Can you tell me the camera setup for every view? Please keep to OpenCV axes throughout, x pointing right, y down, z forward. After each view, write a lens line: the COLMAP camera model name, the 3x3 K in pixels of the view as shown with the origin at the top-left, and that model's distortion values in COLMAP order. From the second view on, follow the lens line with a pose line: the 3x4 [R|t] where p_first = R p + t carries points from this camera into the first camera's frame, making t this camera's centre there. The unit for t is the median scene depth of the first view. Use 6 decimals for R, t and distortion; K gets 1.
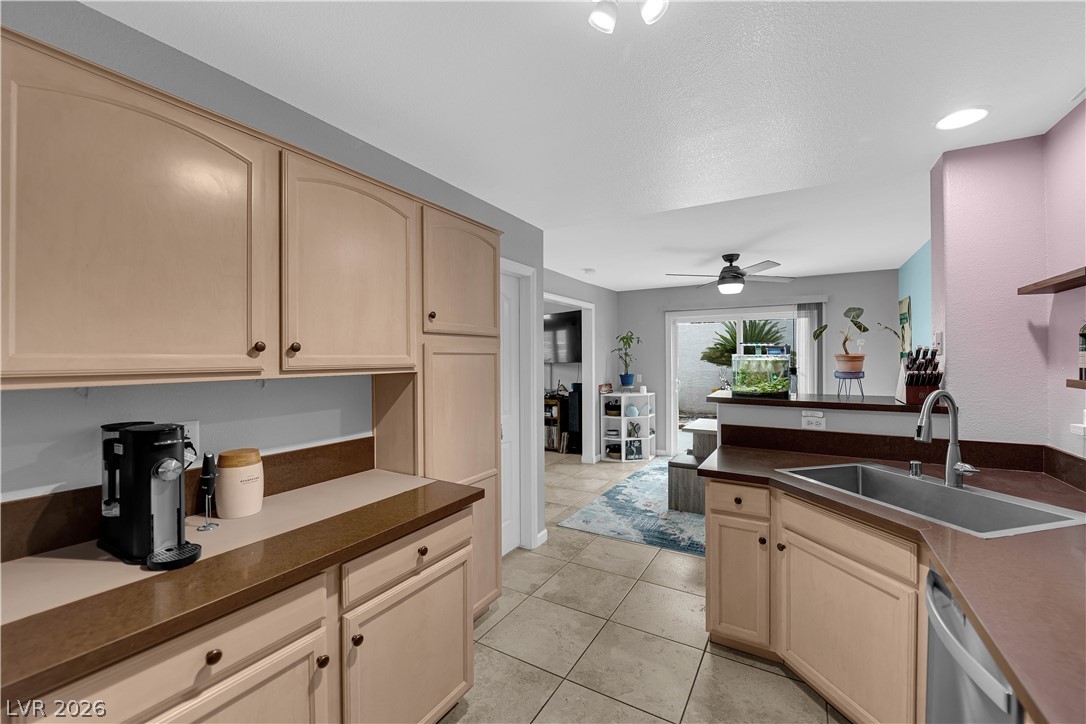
lens RADIAL K [[432.9, 0, 546.1], [0, 432.9, 357.4], [0, 0, 1]] dist [-0.015584, -0.000724]
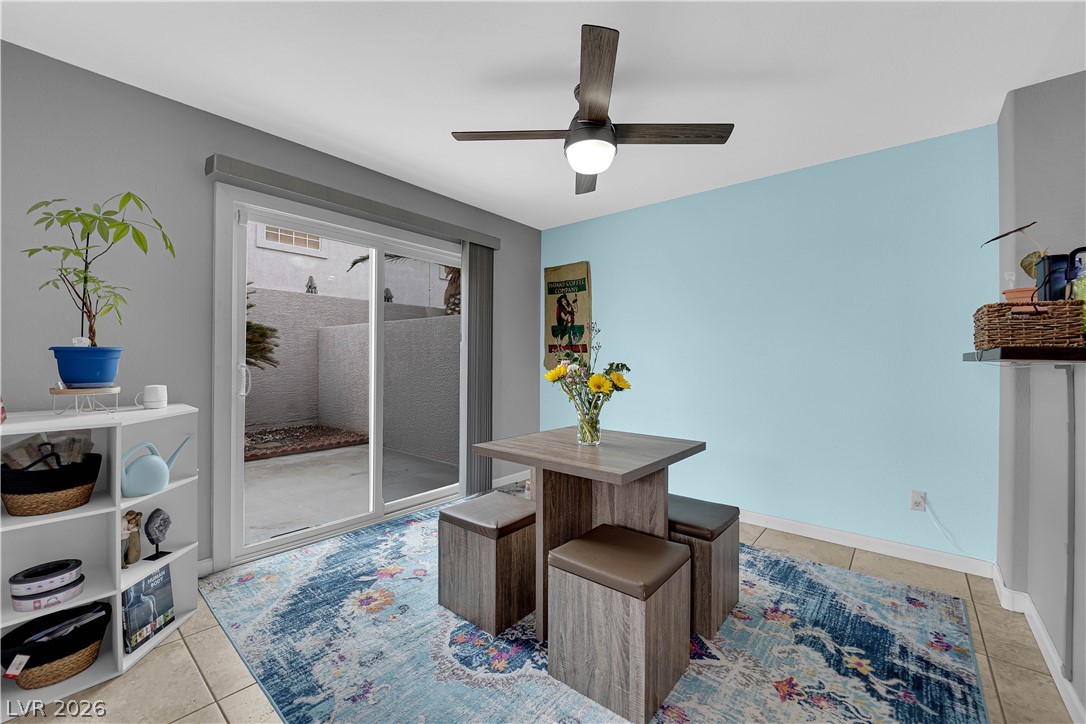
lens RADIAL K [[432.9, 0, 546.1], [0, 432.9, 357.4], [0, 0, 1]] dist [-0.015584, -0.000724]
pose [[0.163004, 0.008774, 0.986586, -0.106822], [-0.008940, 0.999933, -0.007416, 0.139573], [-0.986585, -0.007611, 0.163072, 2.026901]]
